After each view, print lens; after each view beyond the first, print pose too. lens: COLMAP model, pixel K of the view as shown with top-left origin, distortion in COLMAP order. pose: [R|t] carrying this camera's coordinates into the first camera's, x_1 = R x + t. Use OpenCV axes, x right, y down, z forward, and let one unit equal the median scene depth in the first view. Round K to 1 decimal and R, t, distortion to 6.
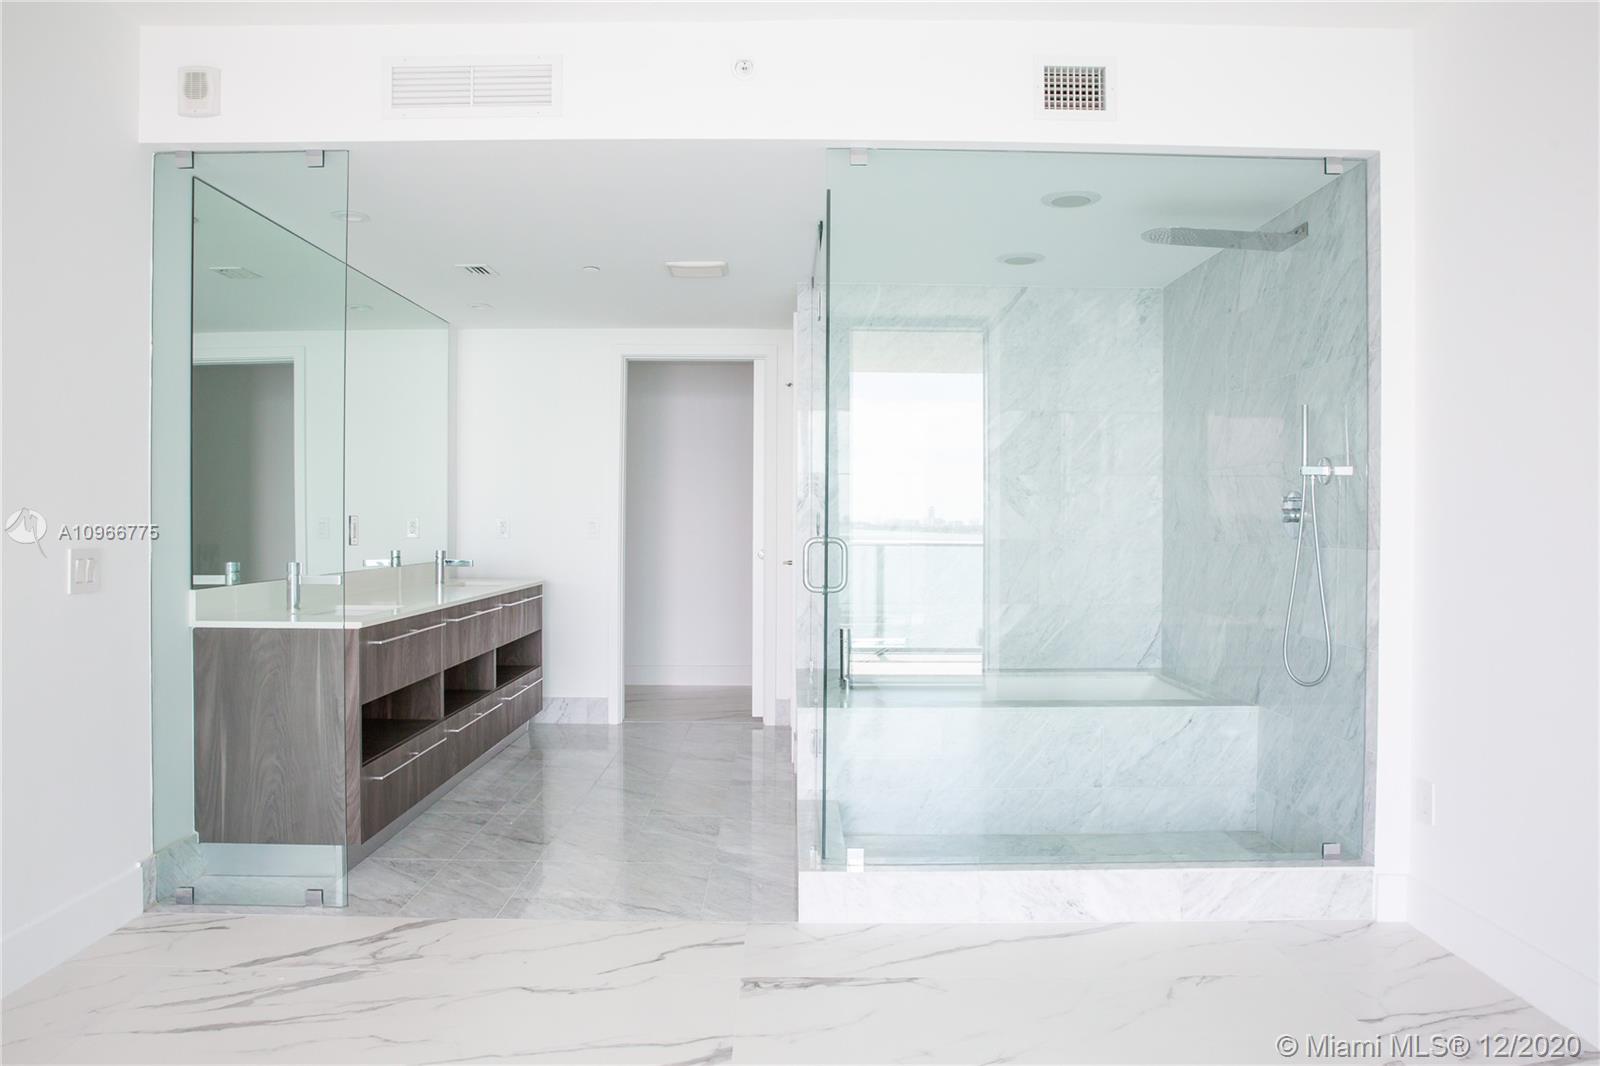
lens RADIAL K [[1114.3, 0, 796.7], [0, 1114.3, 567.4], [0, 0, 1]] dist [-0.125606, 0.109182]
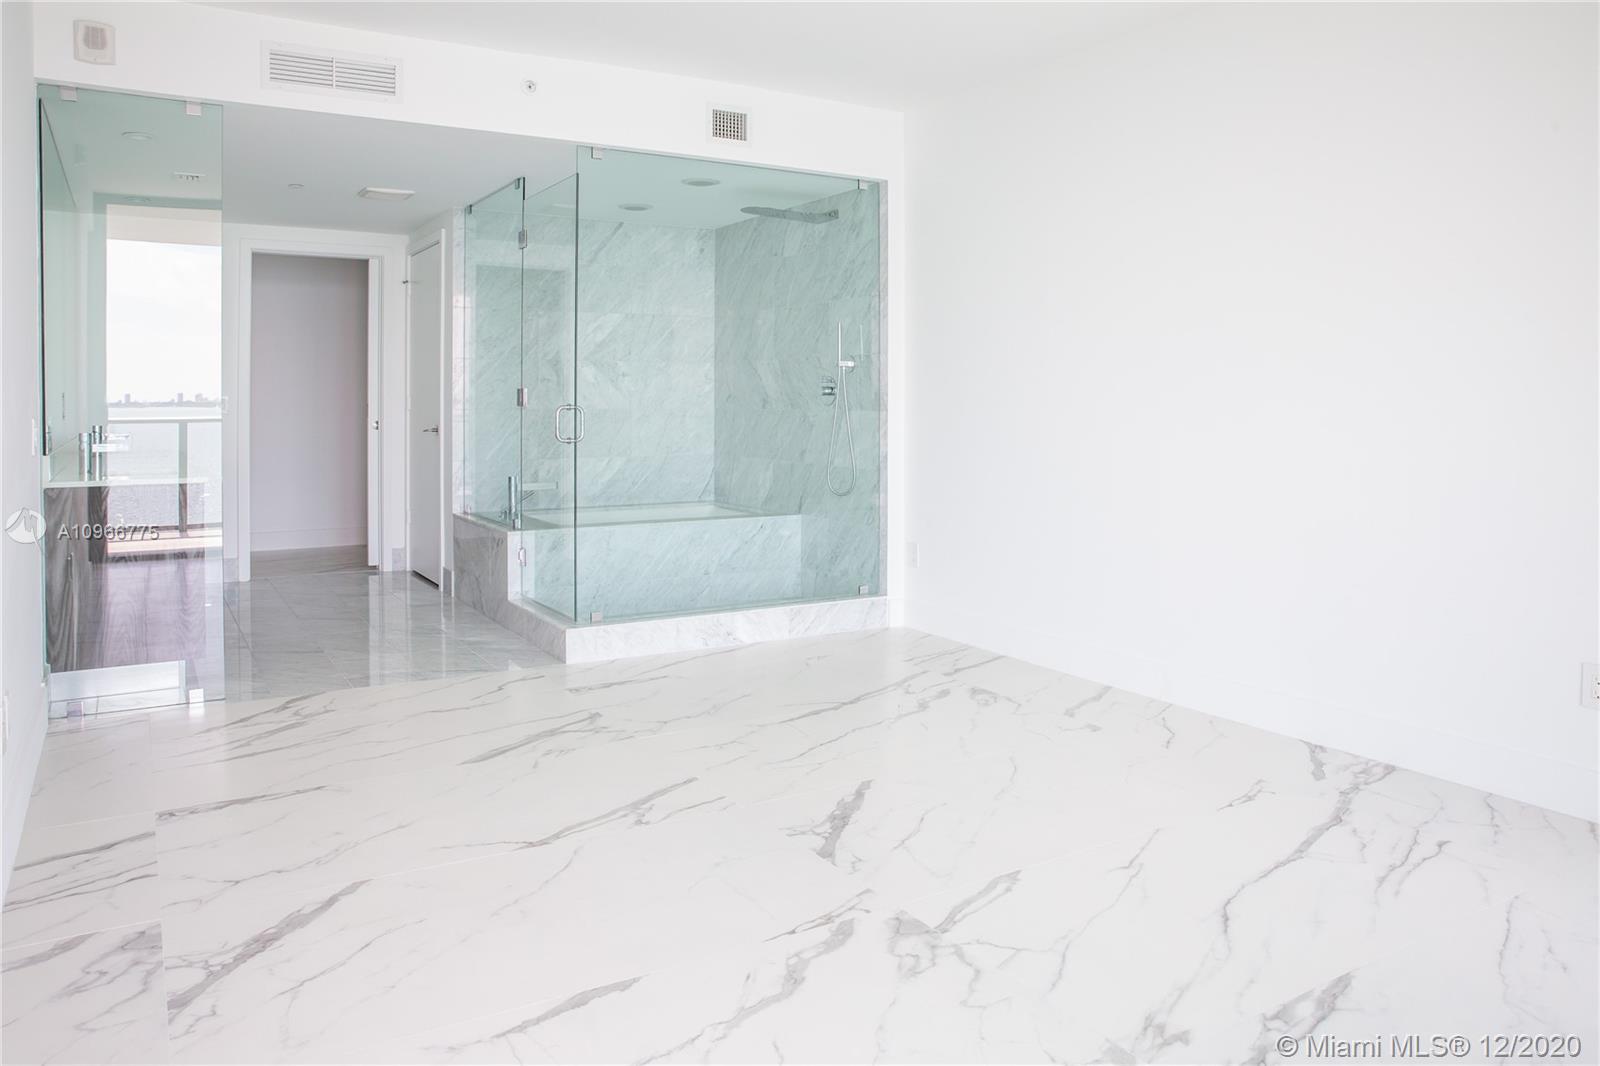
lens RADIAL K [[1132.5, 0, 804.2], [0, 1132.5, 501.3], [0, 0, 1]] dist [-0.140302, 0.114919]
pose [[0.853916, -0.046727, 0.518309, -0.458649], [0.021125, 0.998252, 0.055192, 0.022525], [-0.519982, -0.036181, 0.853411, -0.420098]]
